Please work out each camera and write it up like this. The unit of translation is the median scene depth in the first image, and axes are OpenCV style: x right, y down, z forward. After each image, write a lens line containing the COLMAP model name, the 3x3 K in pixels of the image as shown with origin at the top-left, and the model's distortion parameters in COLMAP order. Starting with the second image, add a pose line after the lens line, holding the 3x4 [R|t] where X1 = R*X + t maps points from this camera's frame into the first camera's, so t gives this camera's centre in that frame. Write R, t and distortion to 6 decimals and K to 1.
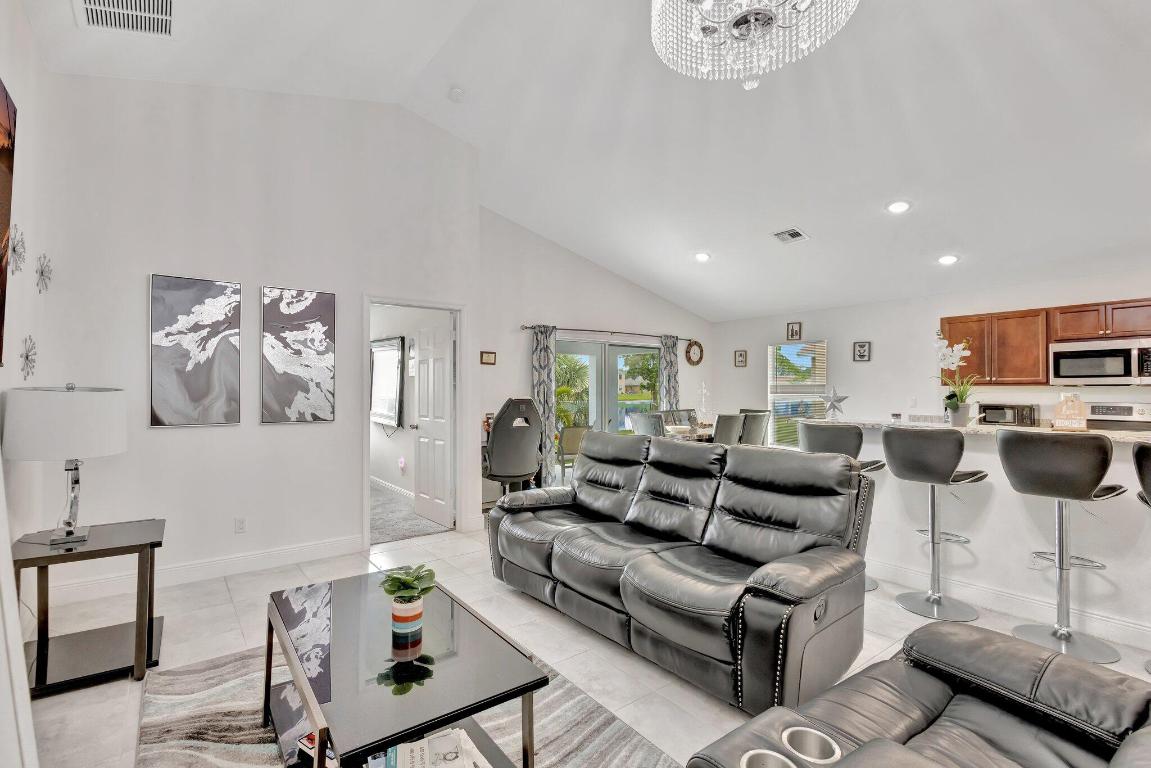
lens RADIAL K [[530.7, 0, 575.6], [0, 530.7, 385.4], [0, 0, 1]] dist [0.009847, -0.000261]
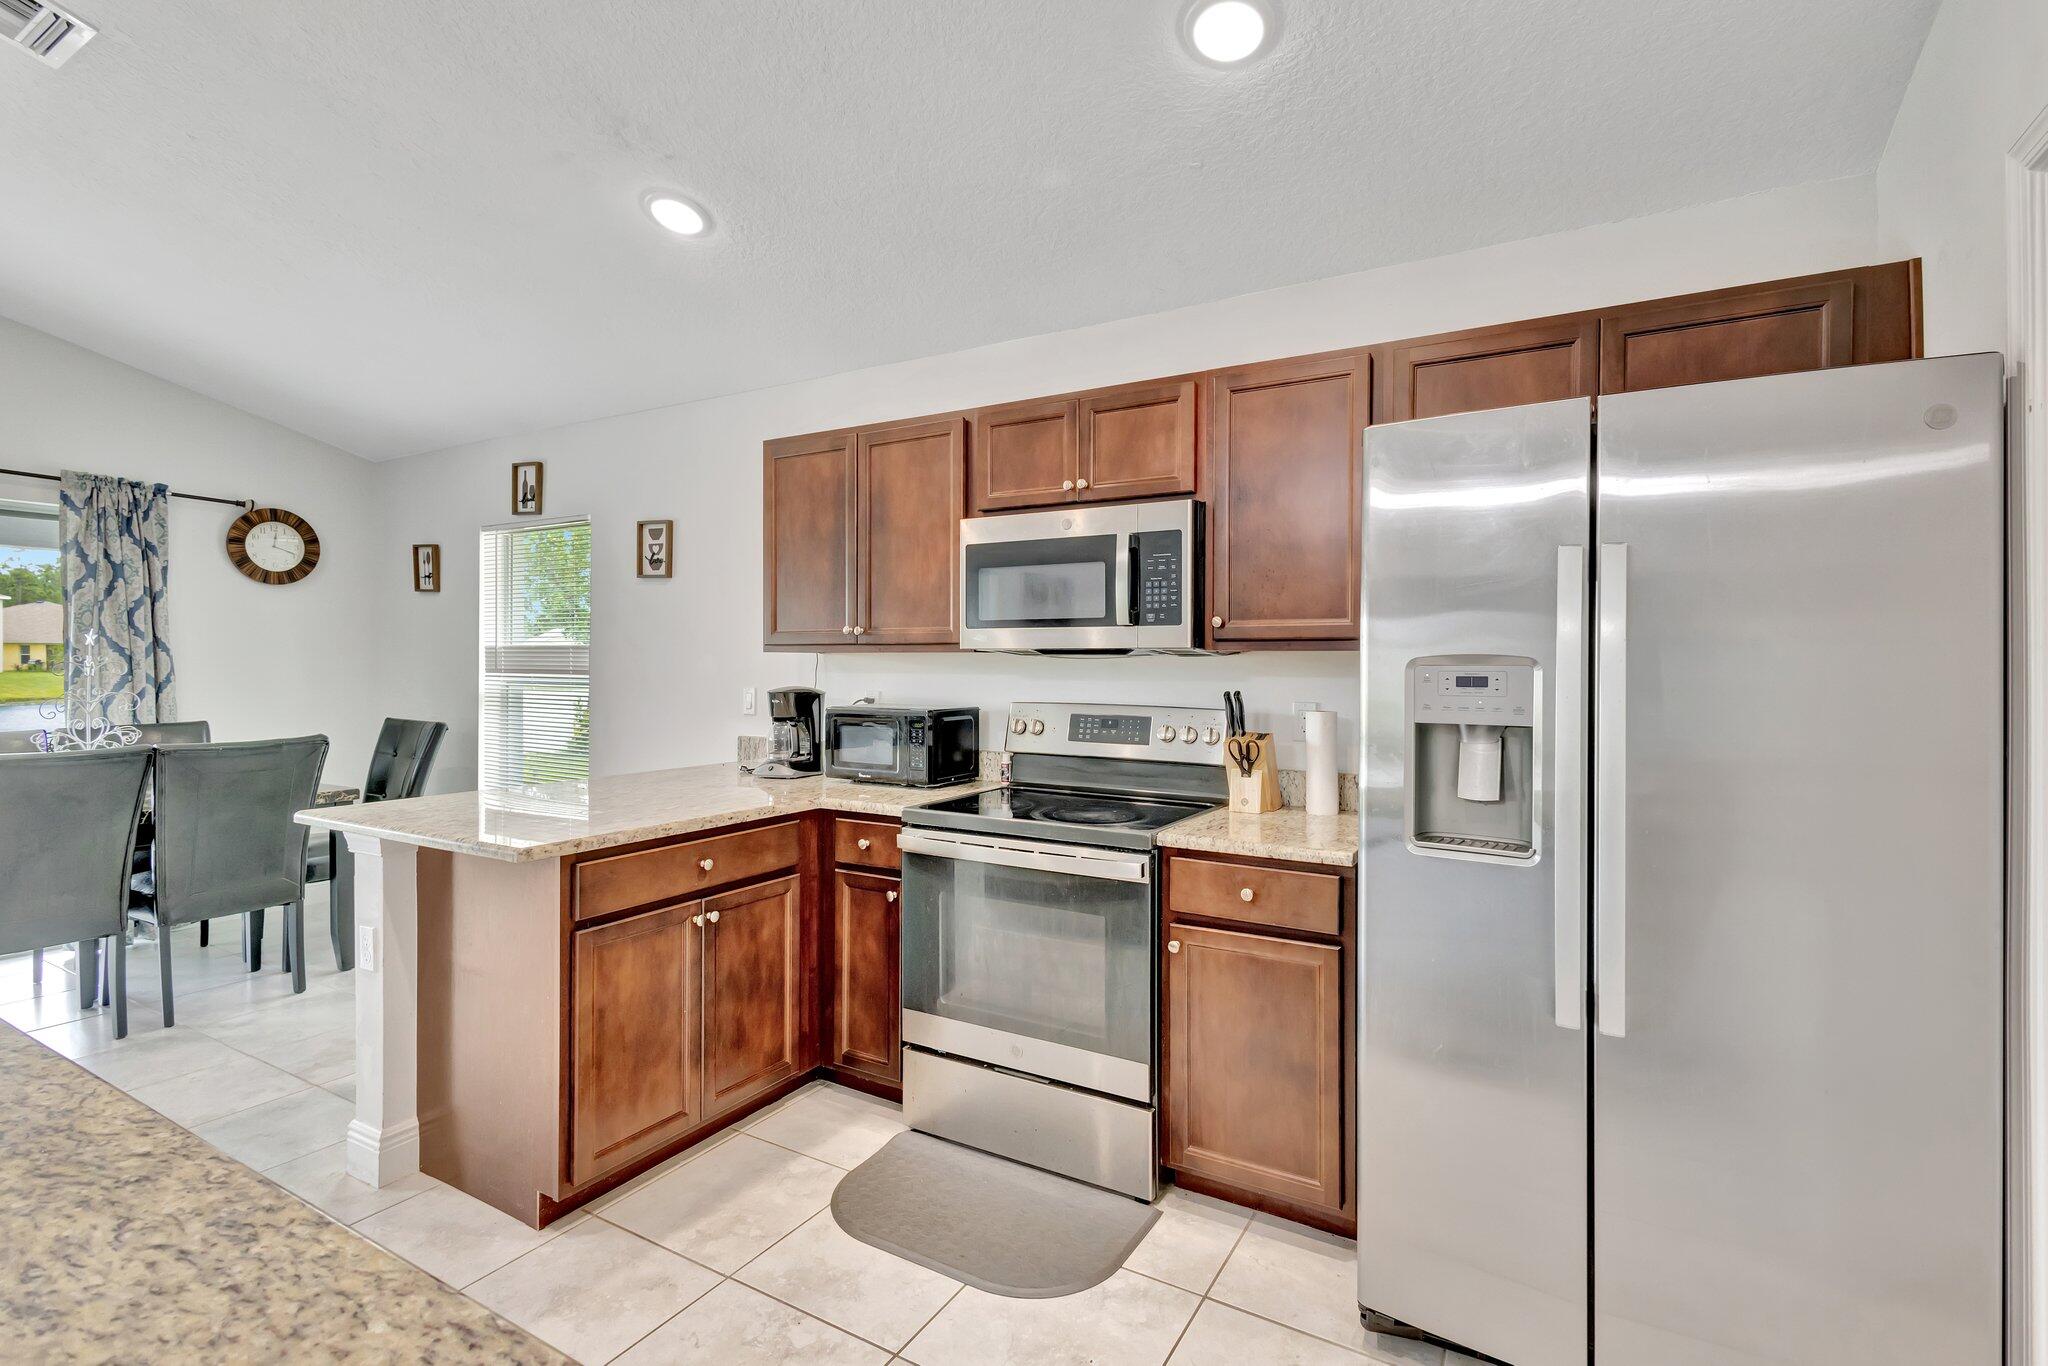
lens RADIAL K [[944.3, 0, 1041.8], [0, 944.3, 676.5], [0, 0, 1]] dist [0.009847, -0.000261]
pose [[0.923701, 0.001823, 0.383110, 0.571102], [-0.010975, 0.999704, 0.021704, 0.001915], [-0.382958, -0.024253, 0.923447, 0.367374]]
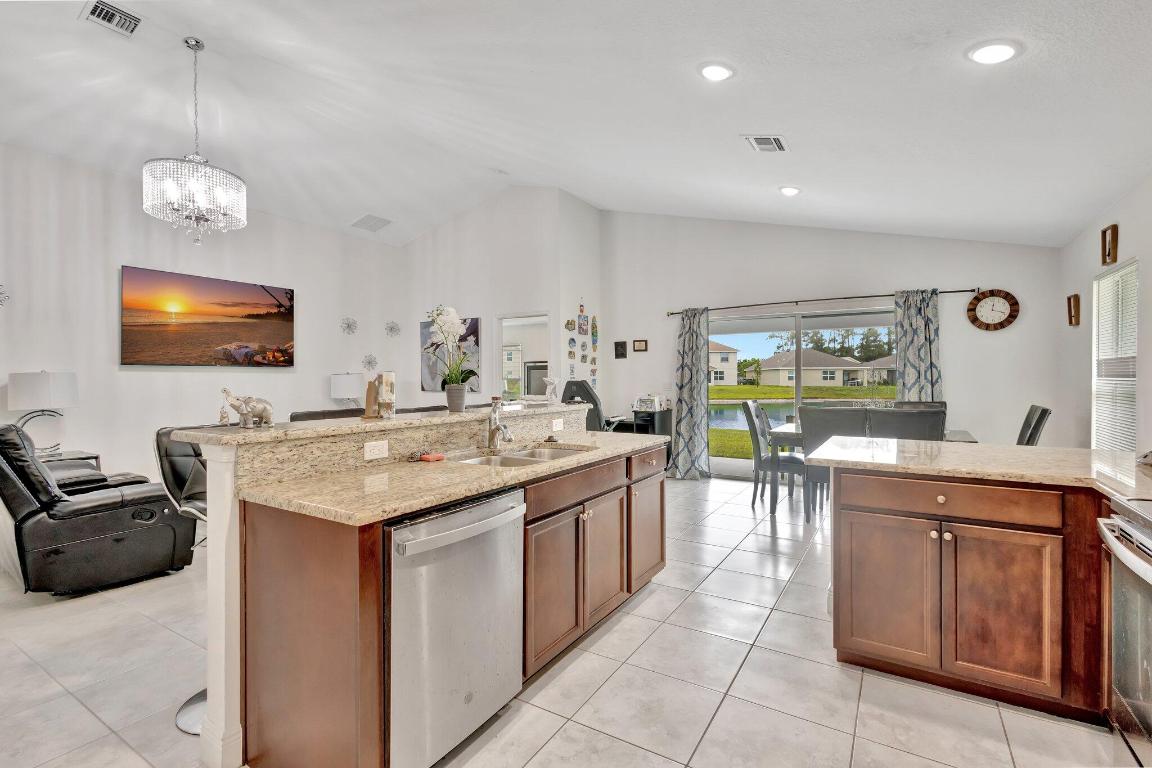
lens RADIAL K [[531.2, 0, 580.6], [0, 531.2, 379.5], [0, 0, 1]] dist [0.009847, -0.000261]
pose [[0.360243, 0.003779, -0.932851, 0.815878], [0.013560, 0.999865, 0.009287, 0.008570], [0.932760, -0.015995, 0.360143, 0.449809]]
